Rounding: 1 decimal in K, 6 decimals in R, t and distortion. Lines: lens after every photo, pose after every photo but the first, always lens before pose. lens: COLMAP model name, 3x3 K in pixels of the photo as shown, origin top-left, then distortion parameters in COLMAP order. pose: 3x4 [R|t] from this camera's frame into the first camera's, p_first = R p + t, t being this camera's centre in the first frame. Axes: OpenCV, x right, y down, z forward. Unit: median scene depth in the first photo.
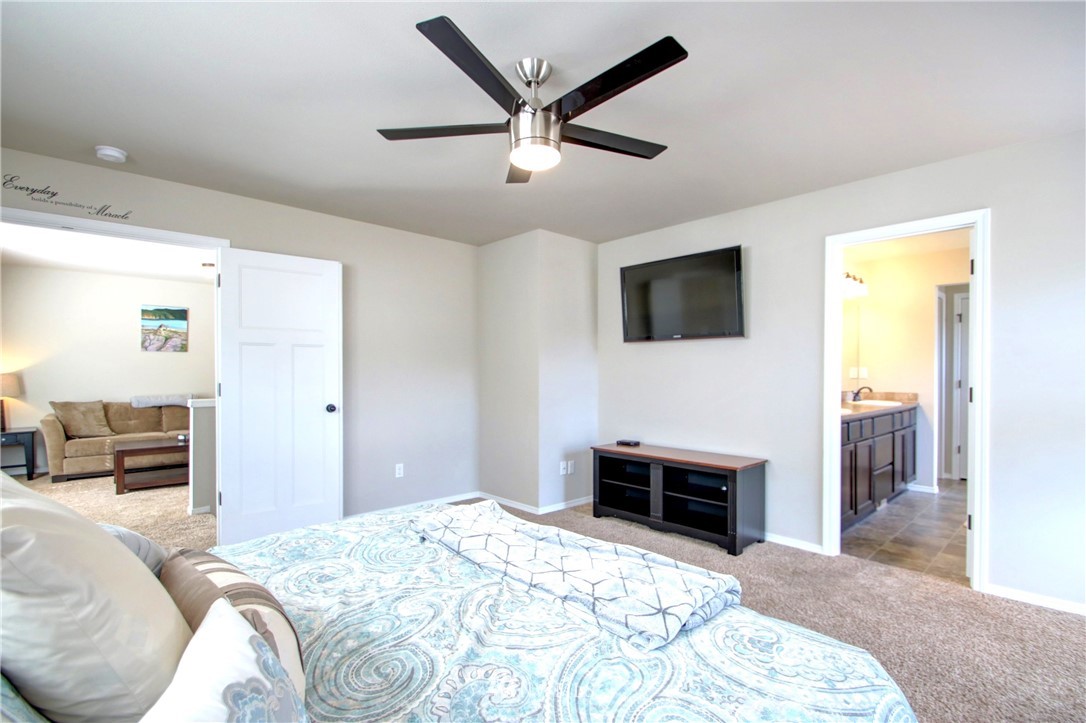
lens RADIAL K [[502.3, 0, 539.1], [0, 502.3, 367.0], [0, 0, 1]] dist [-0.003851, -0.000873]
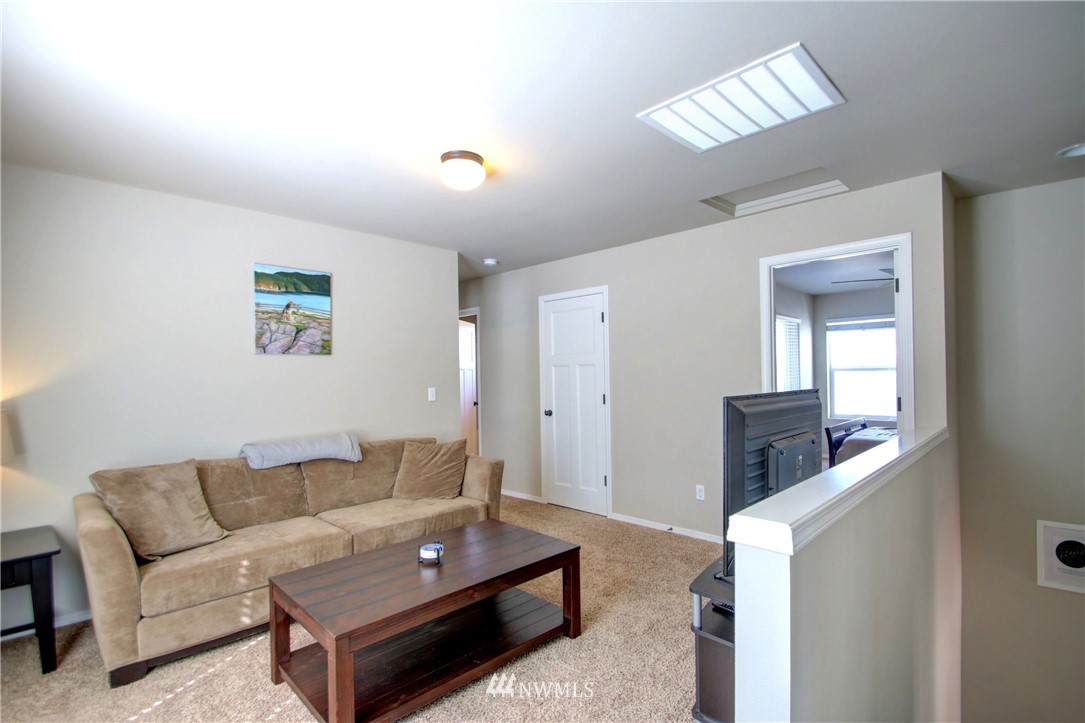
lens RADIAL K [[501.9, 0, 544.1], [0, 501.9, 370.1], [0, 0, 1]] dist [-0.003851, -0.000873]
pose [[0.999166, -0.014154, 0.038298, -0.520735], [0.014001, 0.999893, 0.004276, -0.013520], [-0.038354, -0.003736, 0.999257, 0.480005]]
